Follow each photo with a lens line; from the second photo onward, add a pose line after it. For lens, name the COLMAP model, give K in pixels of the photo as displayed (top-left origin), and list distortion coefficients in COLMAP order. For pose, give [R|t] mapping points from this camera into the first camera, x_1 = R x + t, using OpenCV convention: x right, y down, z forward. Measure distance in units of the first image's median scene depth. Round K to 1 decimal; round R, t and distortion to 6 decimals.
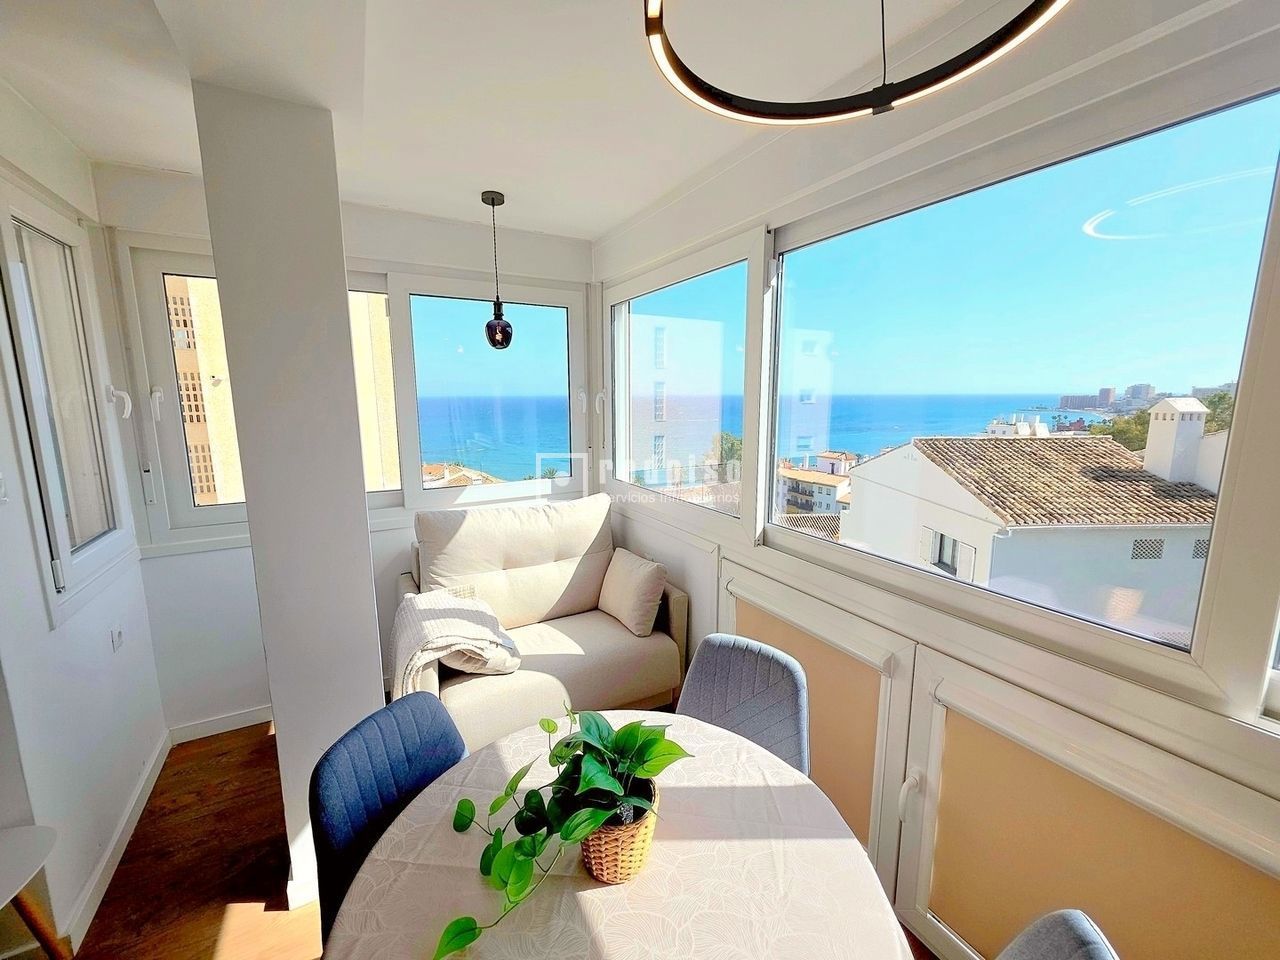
lens RADIAL K [[516.3, 0, 638.5], [0, 516.3, 475.7], [0, 0, 1]] dist [0.003518, -0.001308]
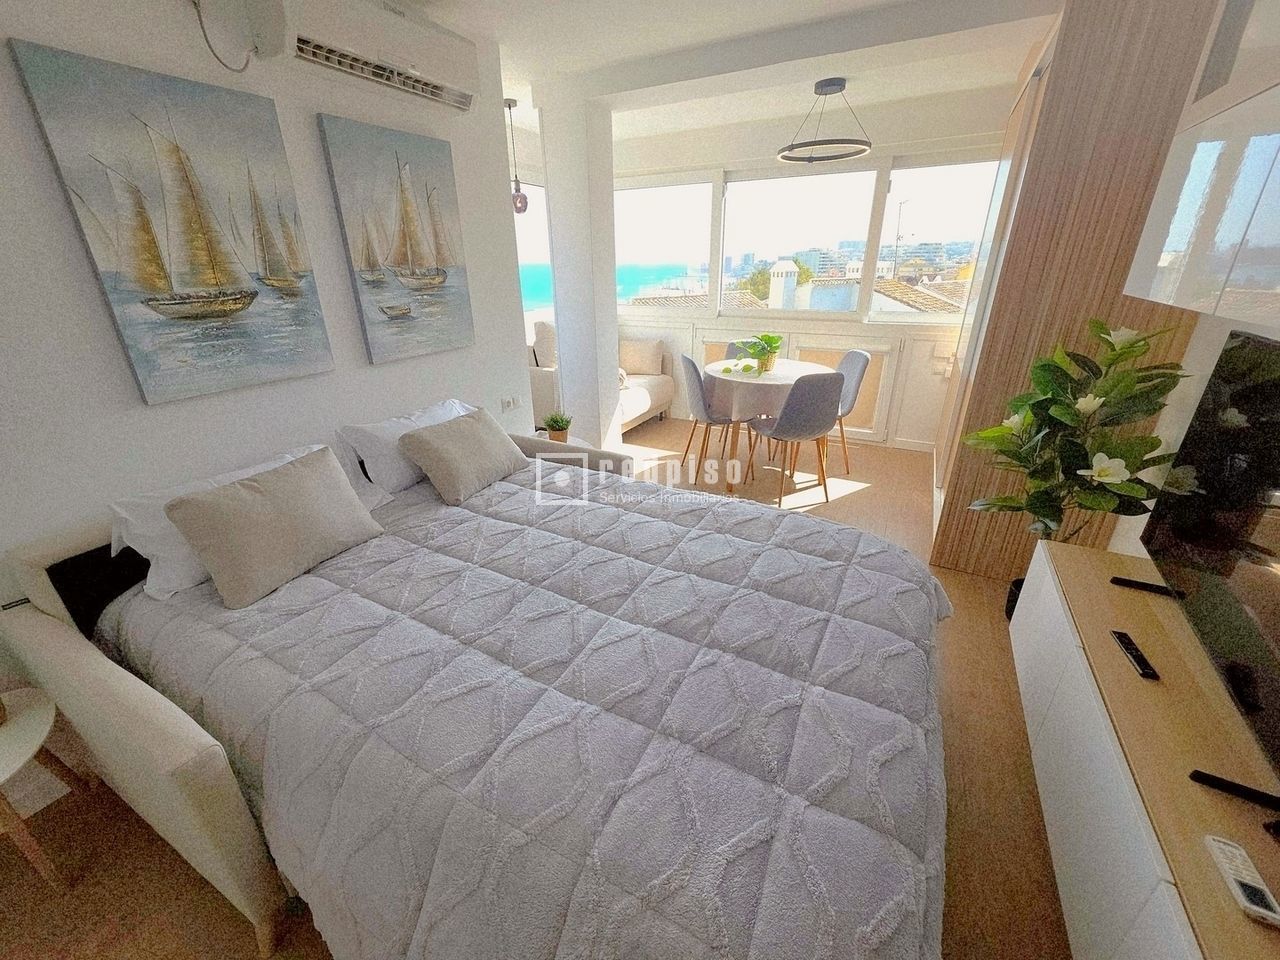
lens RADIAL K [[516.3, 0, 637.3], [0, 516.3, 478.1], [0, 0, 1]] dist [0.003518, -0.001308]
pose [[0.842887, -0.215467, 0.493067, -0.142157], [0.094340, 0.961309, 0.258813, 0.020835], [-0.529756, -0.171634, 0.830602, -0.087473]]
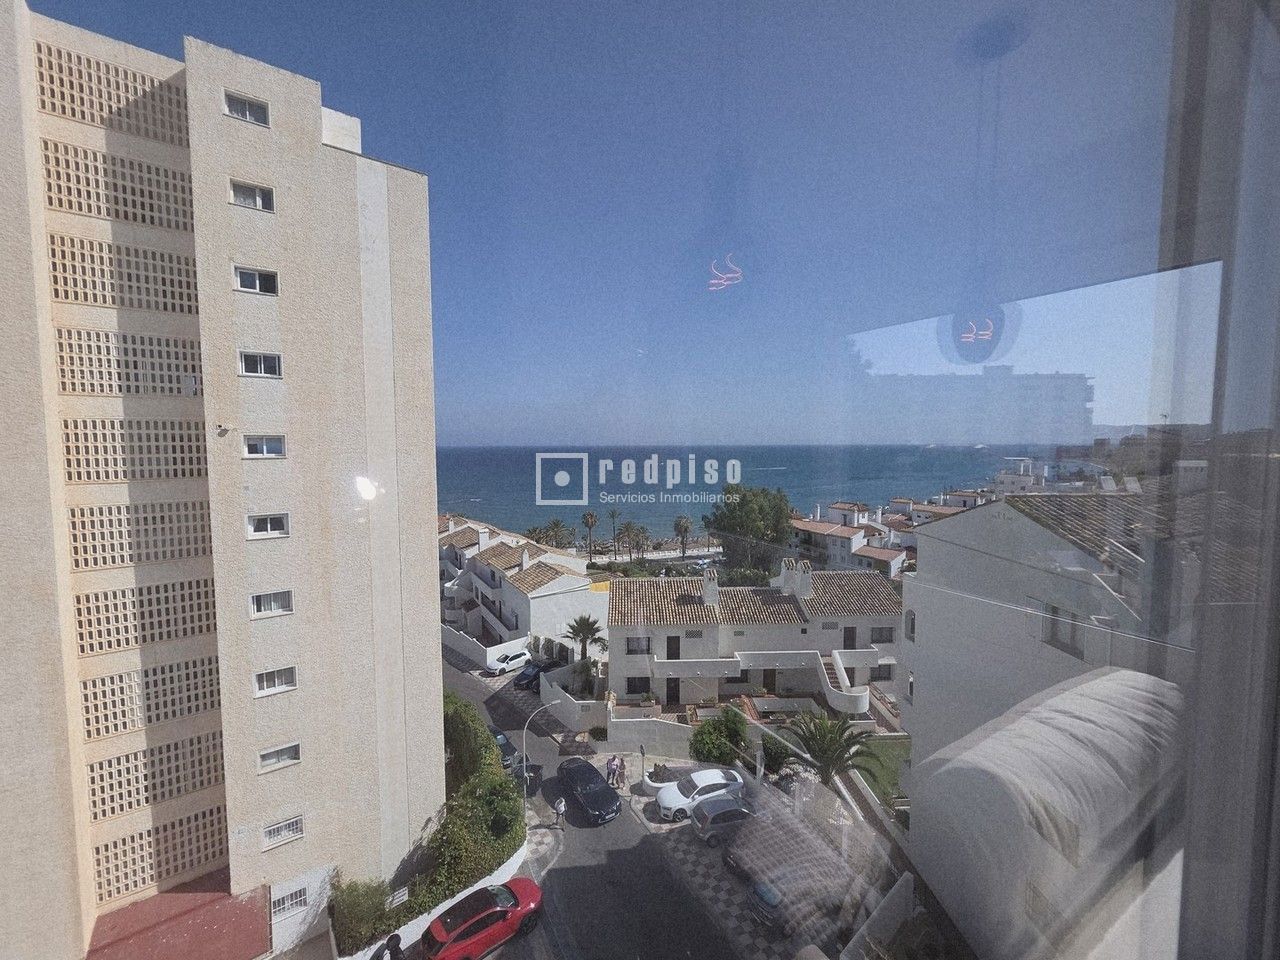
lens RADIAL K [[516.3, 0, 638.4], [0, 516.3, 474.7], [0, 0, 1]] dist [0.003518, -0.001308]
pose [[0.999998, -0.000244, 0.002082, -0.095212], [0.000448, 0.995155, -0.098319, -0.018476], [-0.002048, 0.098320, 0.995153, 0.111056]]
